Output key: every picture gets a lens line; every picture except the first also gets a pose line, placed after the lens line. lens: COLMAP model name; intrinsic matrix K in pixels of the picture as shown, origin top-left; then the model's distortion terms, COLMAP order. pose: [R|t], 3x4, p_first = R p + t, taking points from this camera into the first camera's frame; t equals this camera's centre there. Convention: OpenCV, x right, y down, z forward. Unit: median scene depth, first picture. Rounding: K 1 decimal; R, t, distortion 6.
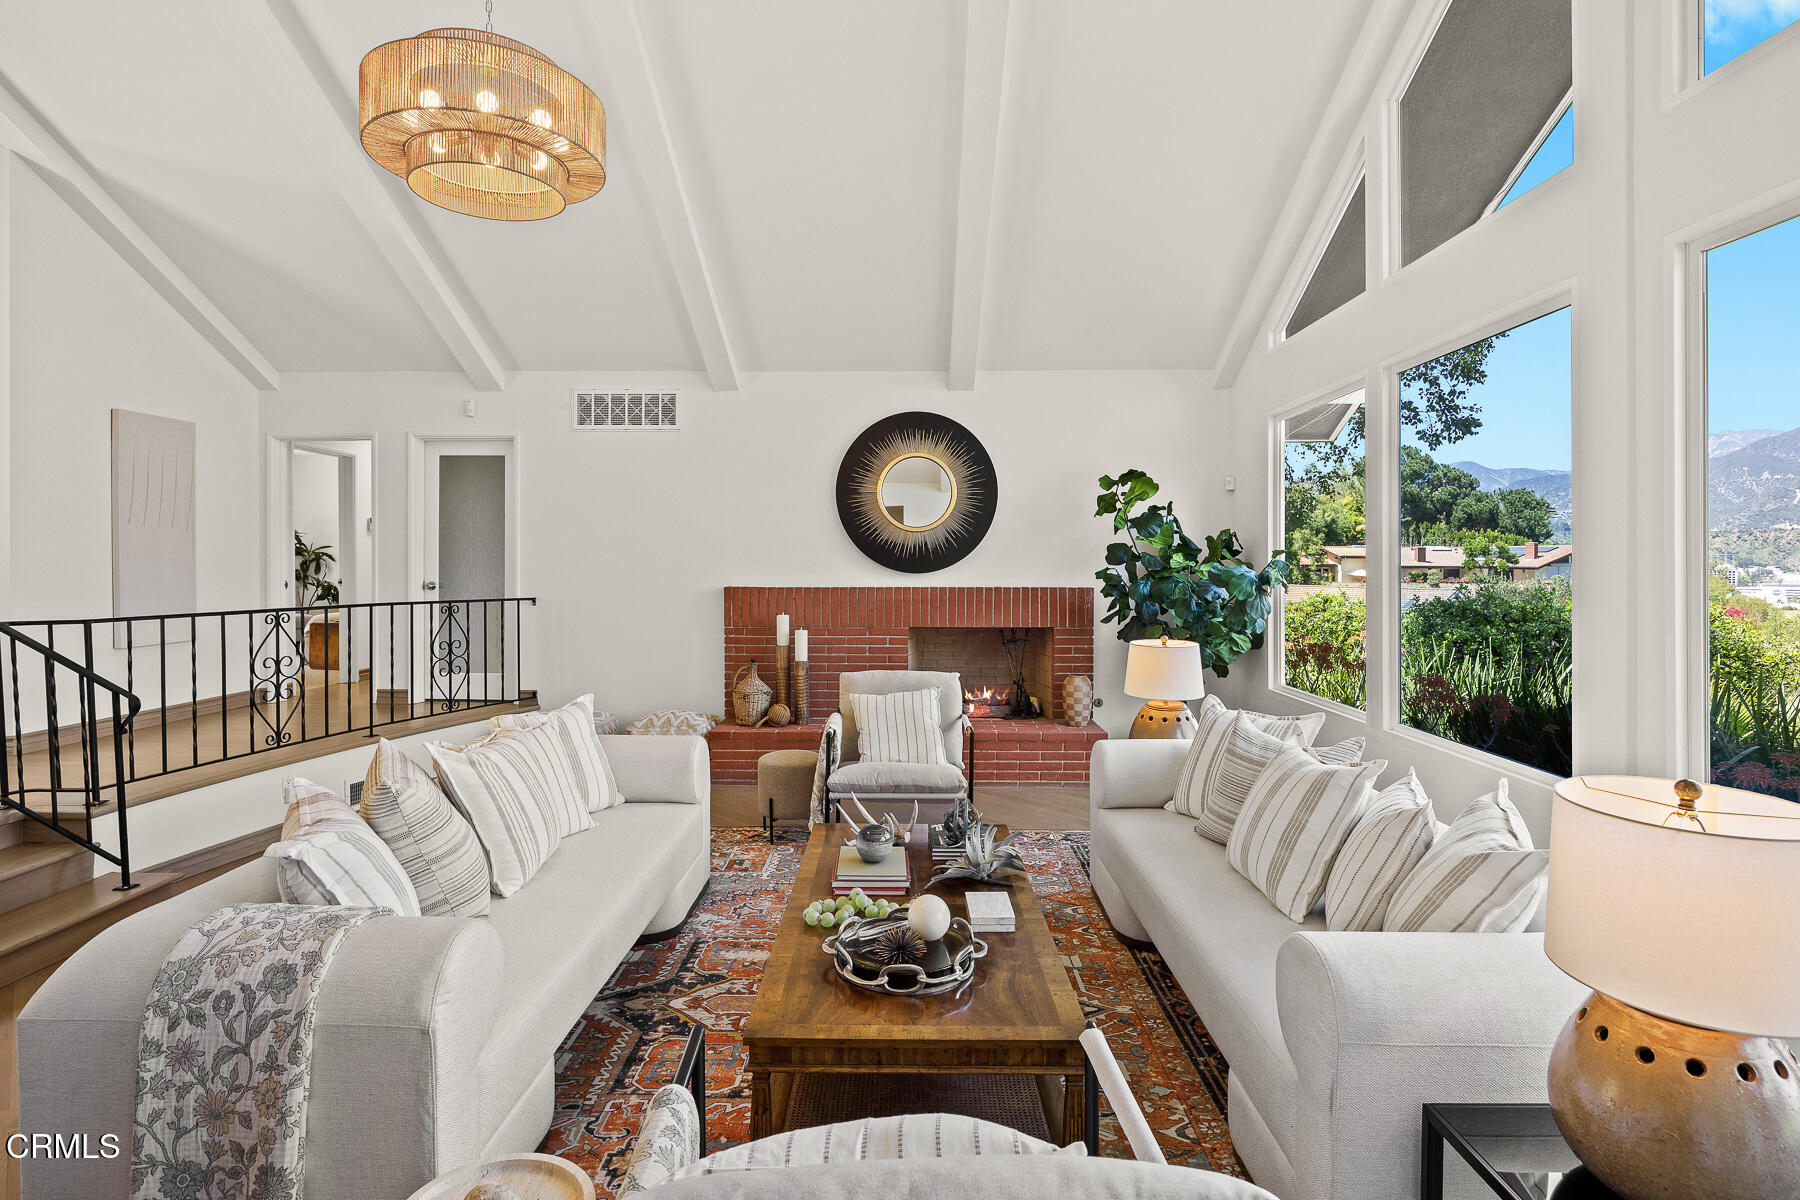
lens RADIAL K [[892.0, 0, 901.2], [0, 892.0, 564.8], [0, 0, 1]] dist [-0.017168, 0.001752]
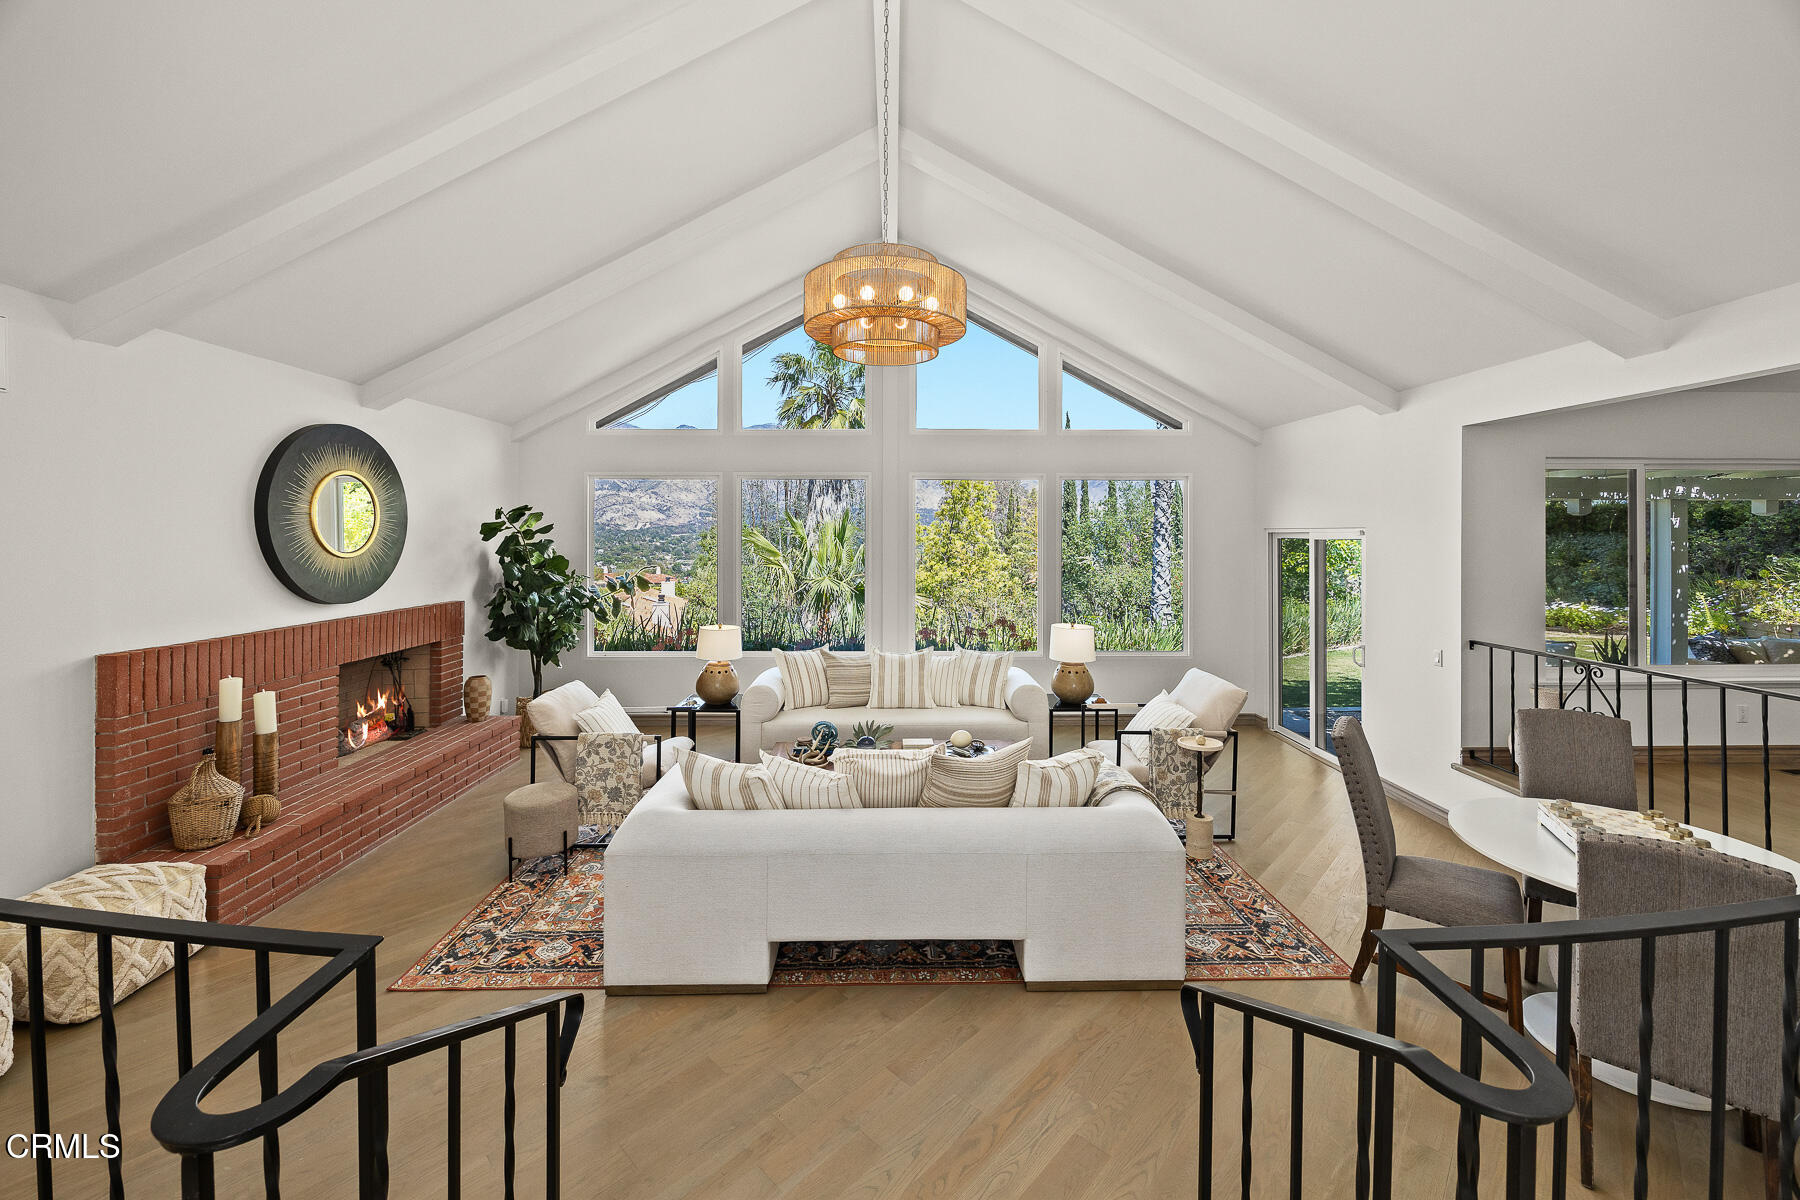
lens RADIAL K [[710.7, 0, 892.9], [0, 710.7, 532.3], [0, 0, 1]] dist [-0.005018, -0.000087]
pose [[-0.018003, -0.000233, 0.999838, -0.726851], [0.001645, 0.999999, 0.000263, -0.063606], [-0.999837, 0.001649, -0.018003, 0.469102]]
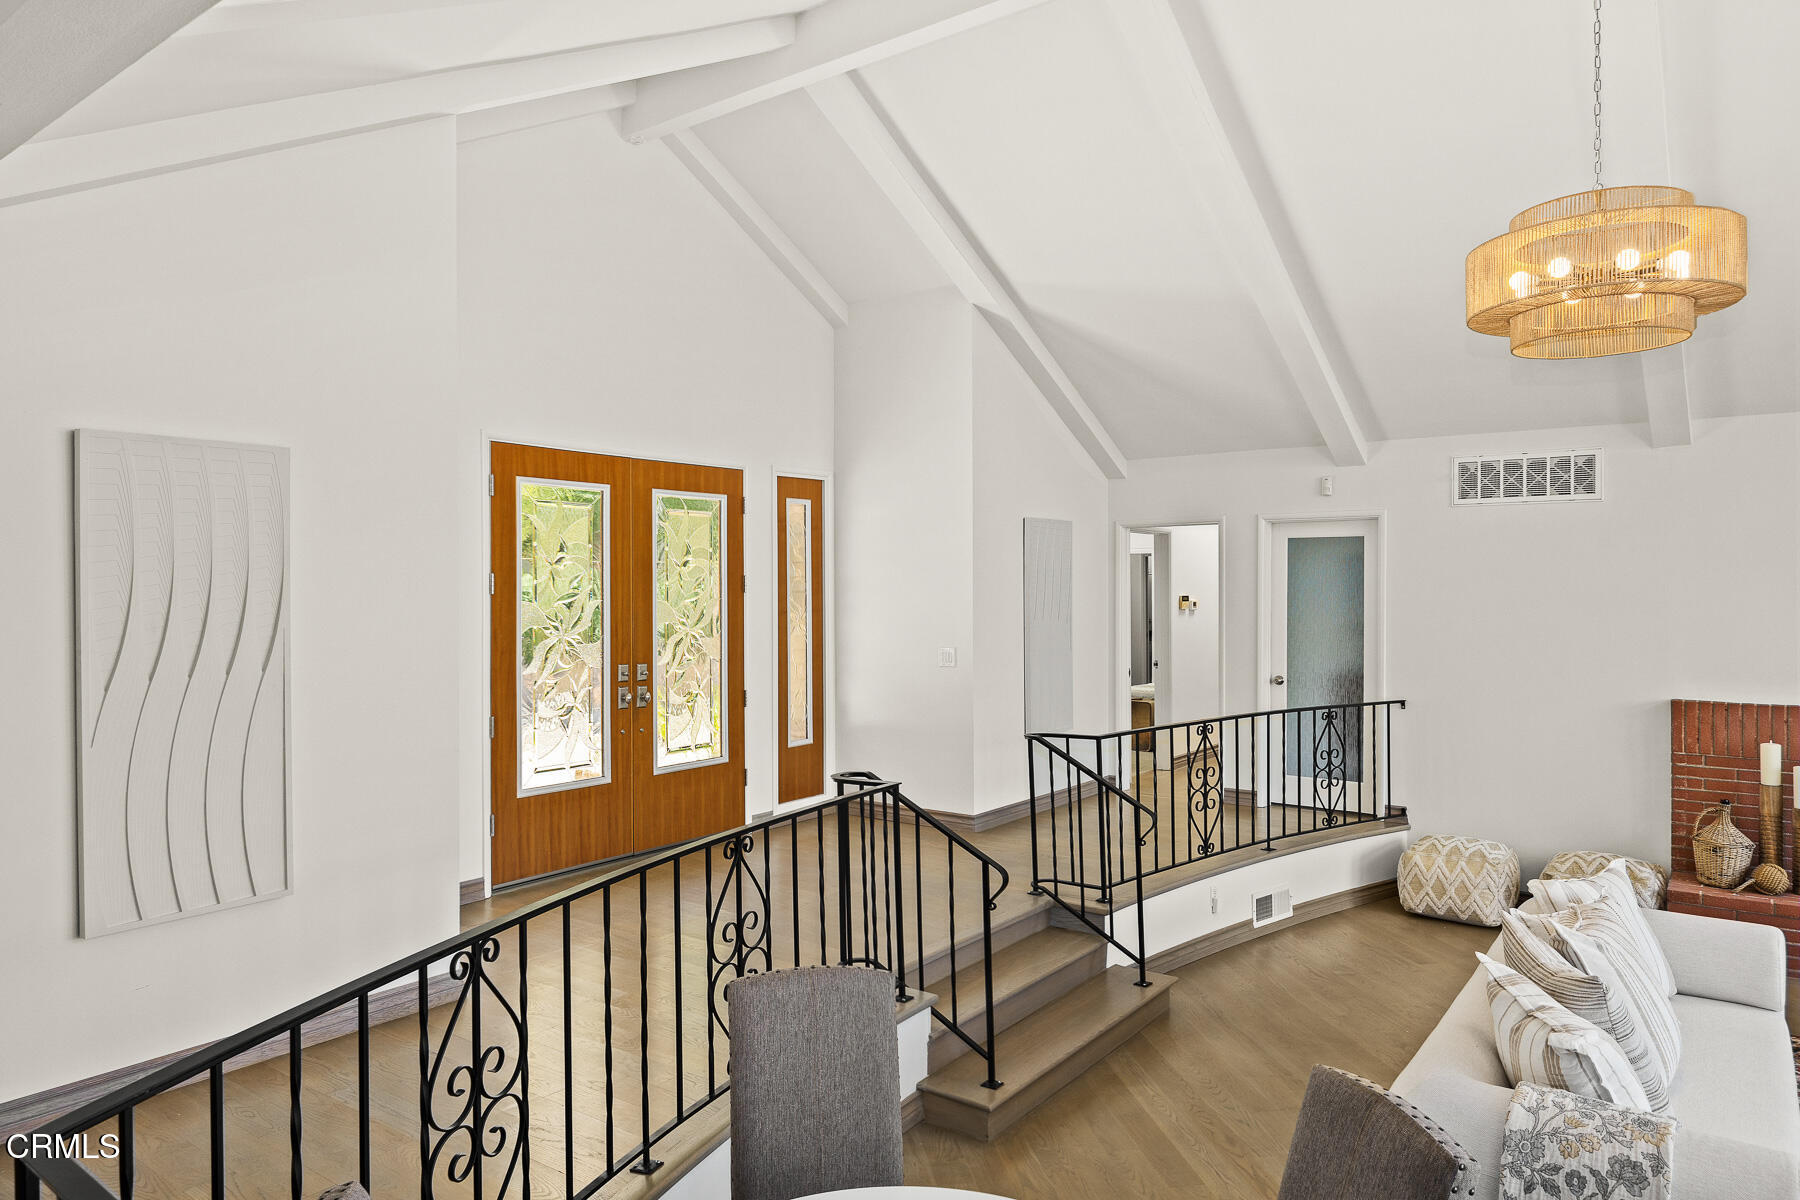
lens RADIAL K [[1129.7, 0, 900.0], [0, 1129.7, 600.0], [0, 0, 1]] dist [-0.009412, 0.002598]
pose [[0.808620, 0.001452, -0.588330, -0.169435], [0.003263, 0.999971, 0.006953, -0.073438], [0.588323, -0.007542, 0.808591, -0.188076]]
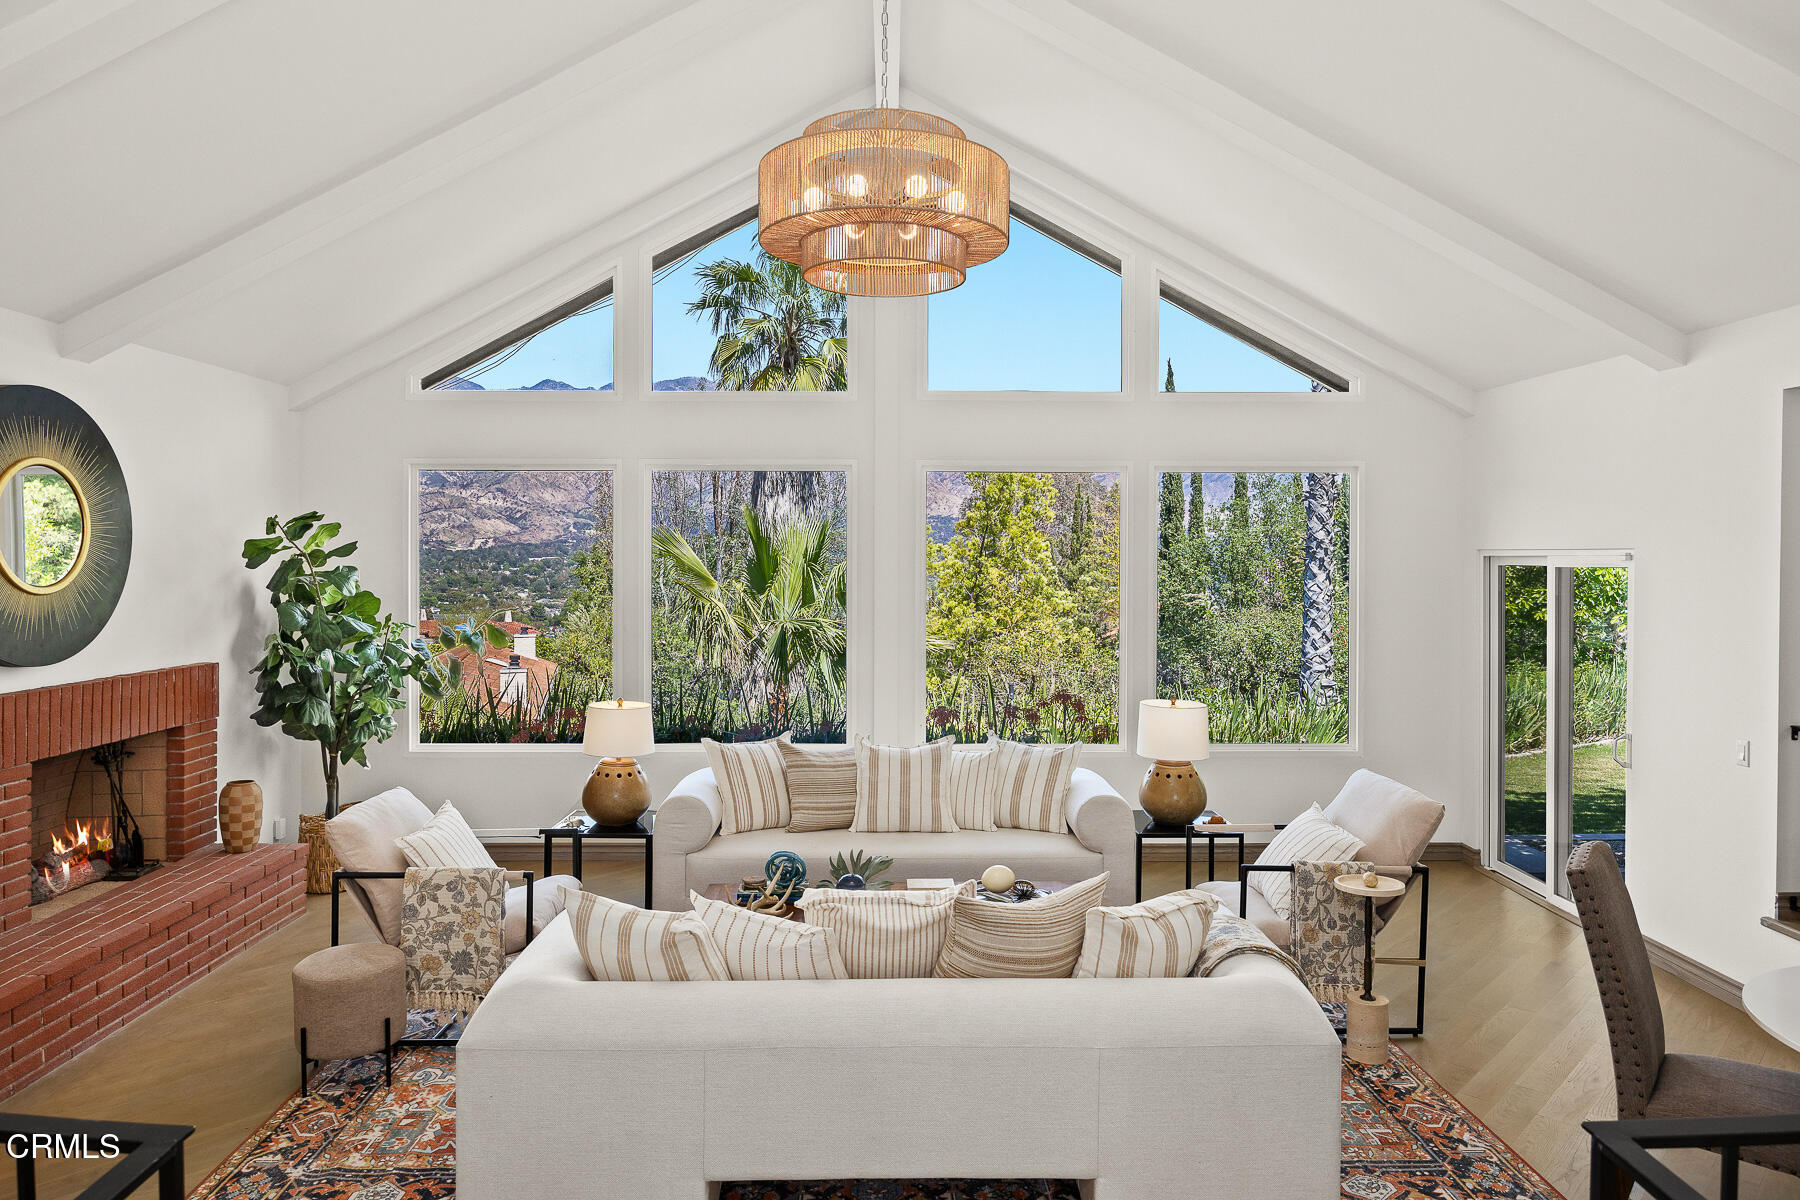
lens RADIAL K [[1160.6, 0, 900.4], [0, 1160.6, 568.2], [0, 0, 1]] dist [0.003196, 0.002635]
pose [[-0.031247, -0.012831, 0.999429, -0.762880], [-0.000485, 0.999918, 0.012822, -0.065480], [-0.999512, -0.000084, -0.031251, 0.475395]]
